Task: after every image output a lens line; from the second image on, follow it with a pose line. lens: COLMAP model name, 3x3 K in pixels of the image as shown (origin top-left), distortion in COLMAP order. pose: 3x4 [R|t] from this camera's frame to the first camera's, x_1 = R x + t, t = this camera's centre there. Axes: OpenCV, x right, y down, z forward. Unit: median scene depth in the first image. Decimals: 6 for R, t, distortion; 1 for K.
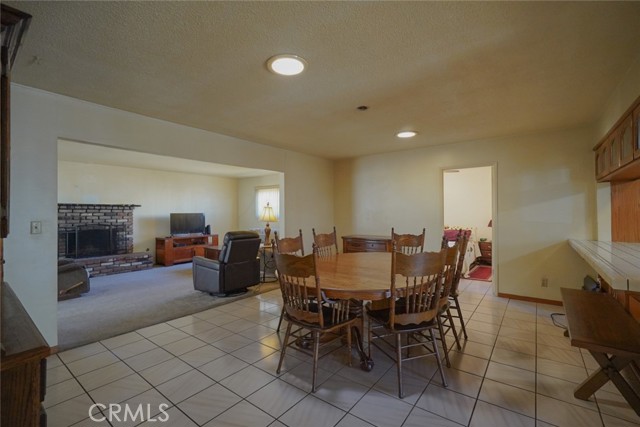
lens RADIAL K [[277.8, 0, 308.6], [0, 277.8, 213.0], [0, 0, 1]] dist [0.026969, 0.000977]
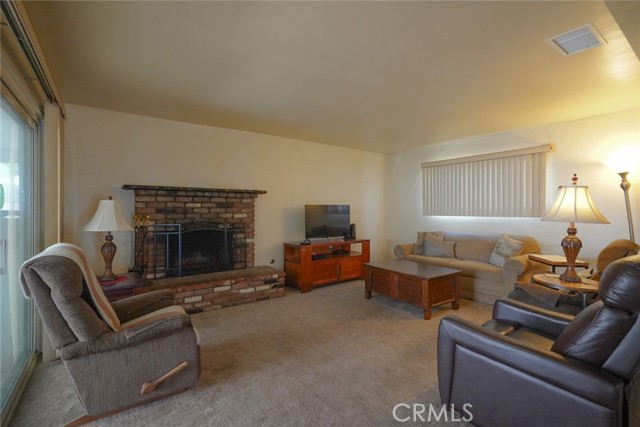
lens RADIAL K [[287.5, 0, 319.9], [0, 287.5, 212.7], [0, 0, 1]] dist [-0.004415, -0.000039]
pose [[0.969118, 0.008202, -0.246461, -0.338115], [-0.006216, 0.999942, 0.008834, 0.013803], [0.246519, -0.007029, 0.969112, 0.428990]]
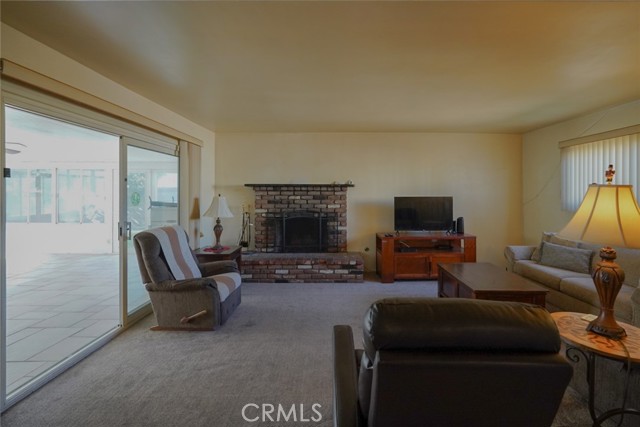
lens RADIAL K [[287.5, 0, 345.0], [0, 287.5, 195.8], [0, 0, 1]] dist [-0.004415, -0.000039]
pose [[0.656453, 0.015051, -0.754217, -0.089580], [-0.006974, 0.999879, 0.013883, -0.010458], [0.754335, -0.003854, 0.656479, 0.546571]]
